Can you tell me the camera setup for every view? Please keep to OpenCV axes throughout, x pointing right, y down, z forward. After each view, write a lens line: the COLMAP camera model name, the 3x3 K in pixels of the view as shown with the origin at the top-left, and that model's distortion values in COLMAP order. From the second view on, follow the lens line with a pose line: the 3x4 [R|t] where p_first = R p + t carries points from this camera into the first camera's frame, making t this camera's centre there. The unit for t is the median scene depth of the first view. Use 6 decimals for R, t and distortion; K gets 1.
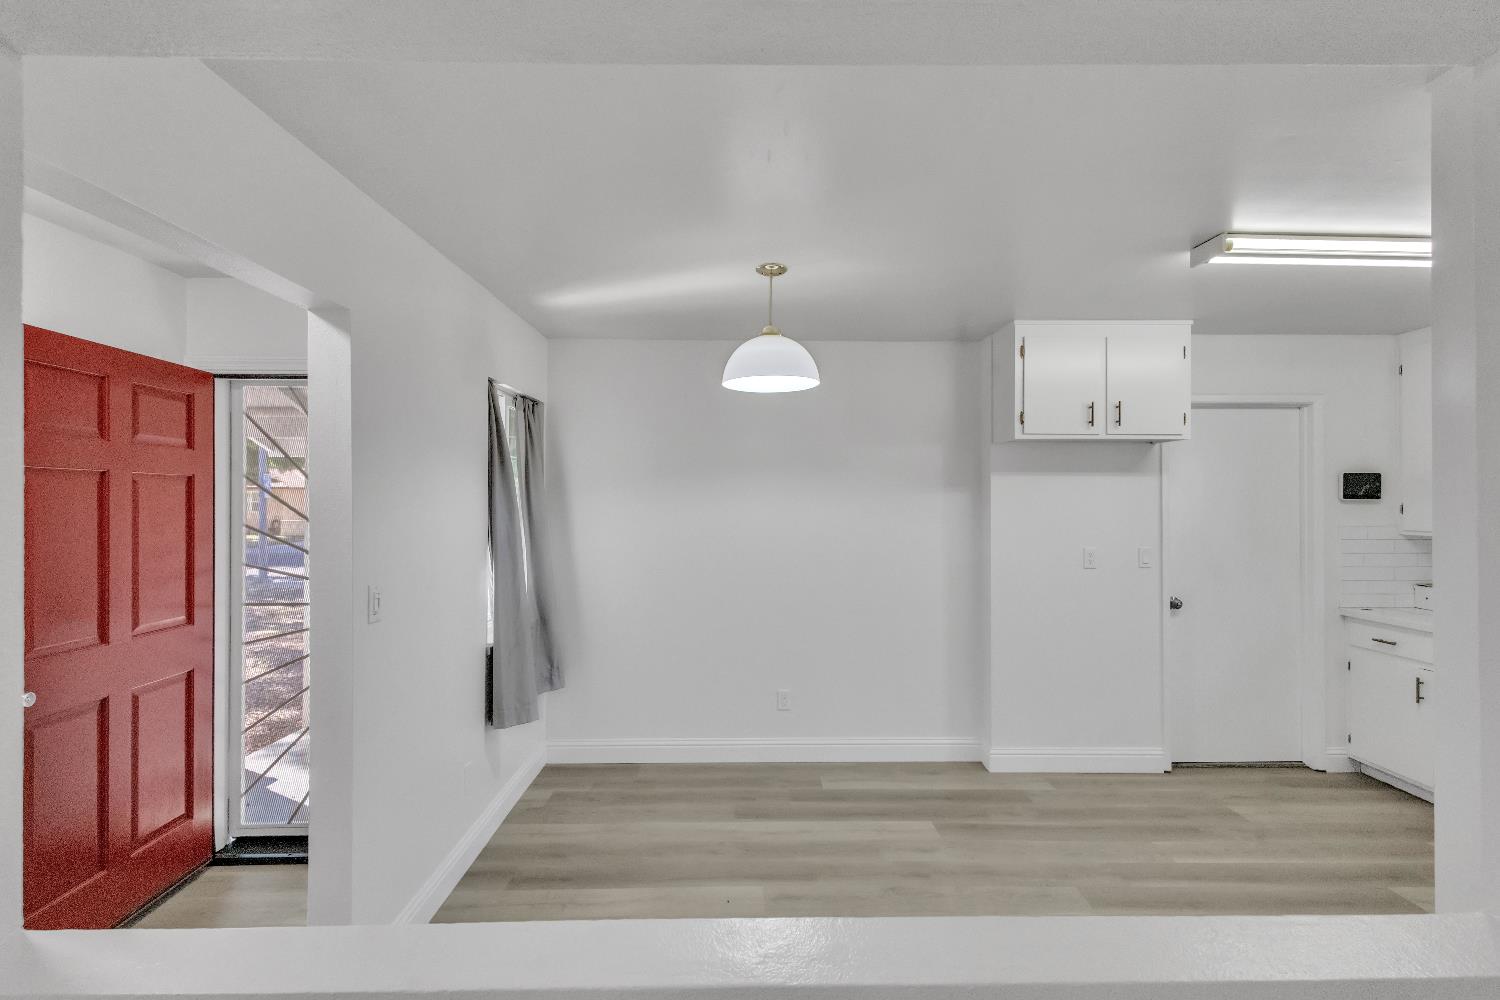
lens RADIAL K [[695.0, 0, 753.4], [0, 695.0, 501.2], [0, 0, 1]] dist [0.011596, -0.000306]
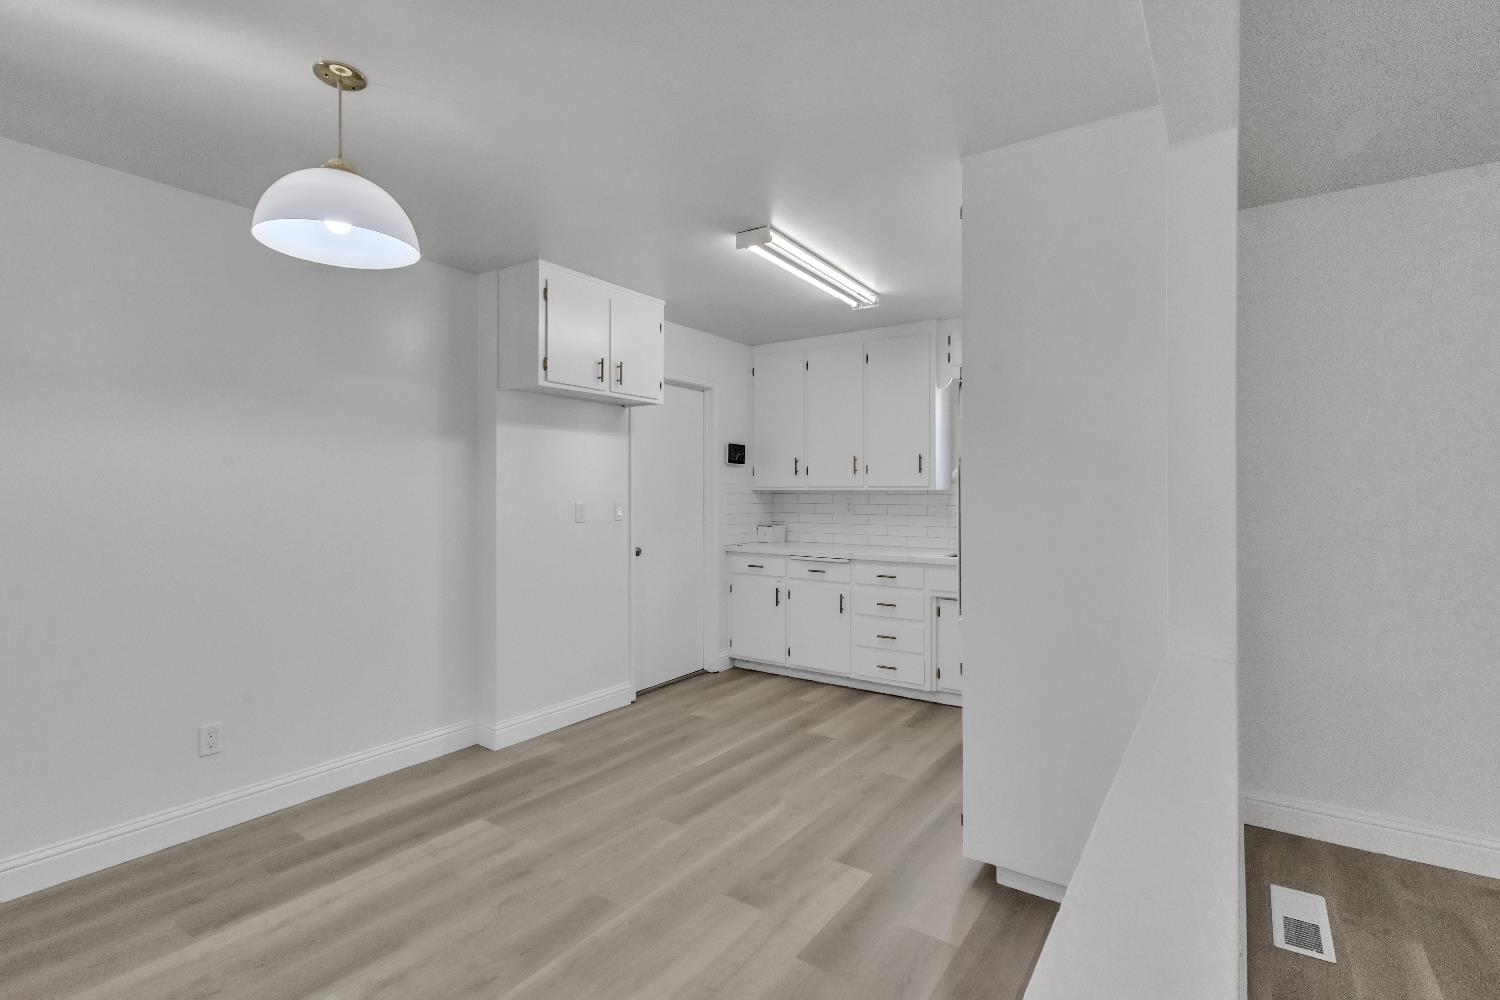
lens RADIAL K [[703.6, 0, 750.2], [0, 703.6, 489.8], [0, 0, 1]] dist [0.011481, -0.000396]
pose [[0.578916, 0.001943, 0.815385, -0.236746], [-0.003977, 0.999992, 0.000441, 0.050902], [-0.815378, -0.003498, 0.578919, 0.213425]]
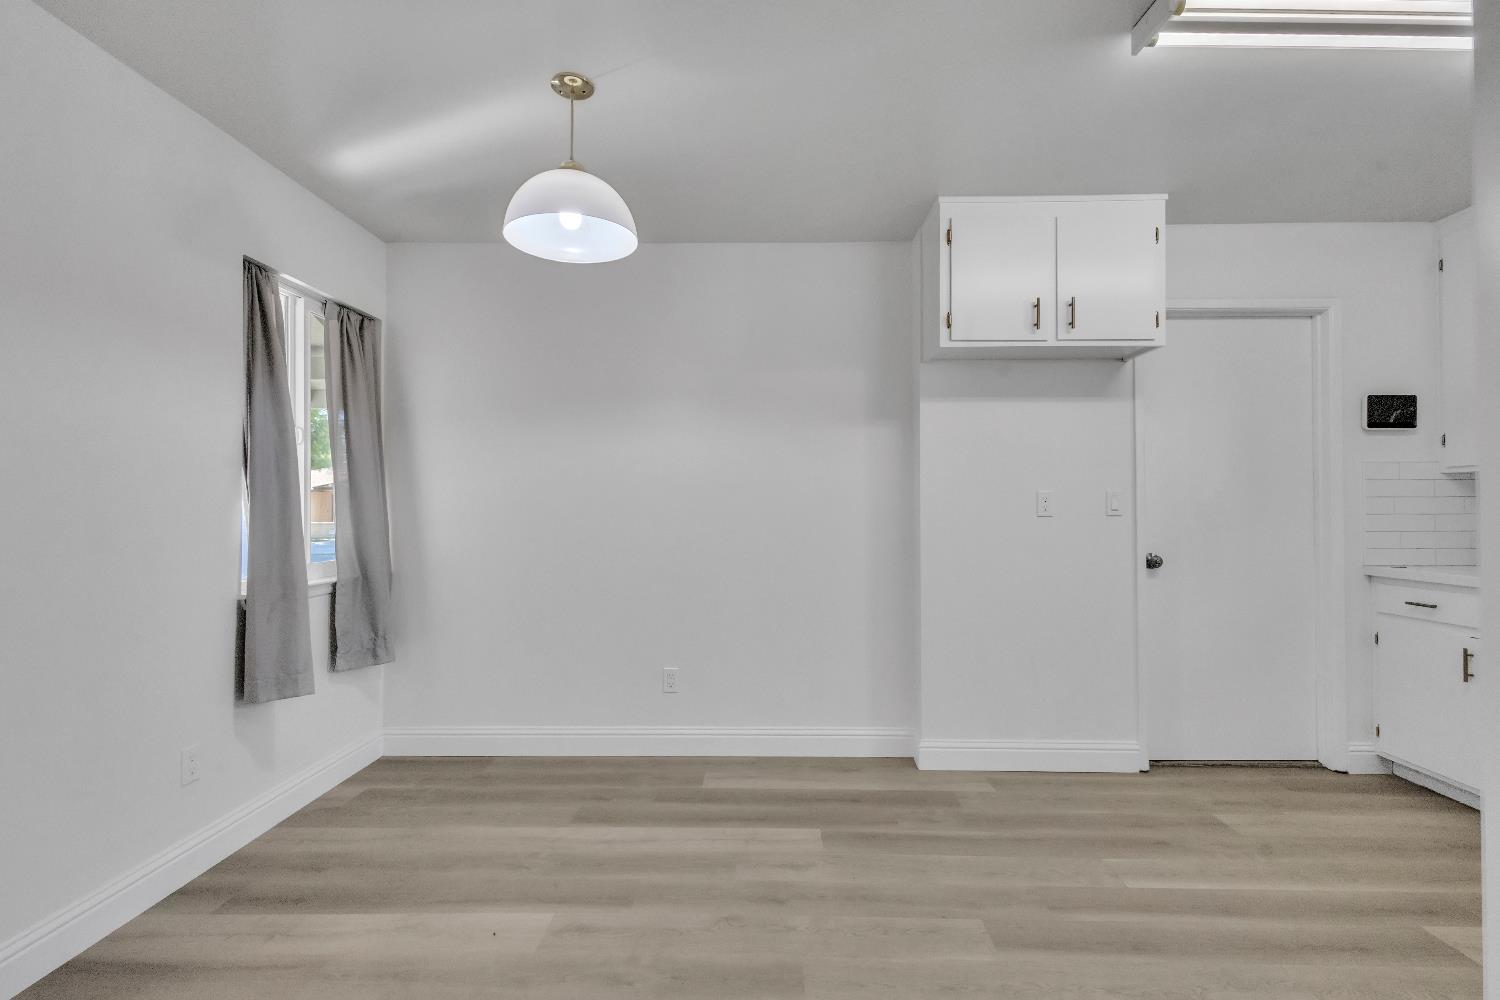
lens RADIAL K [[706.1, 0, 755.2], [0, 706.1, 502.3], [0, 0, 1]] dist [0.018661, -0.007269]
pose [[0.999533, -0.002200, -0.030484, 0.189810], [0.001992, 0.999974, -0.006865, 0.092366], [0.030498, 0.006801, 0.999512, 0.189427]]
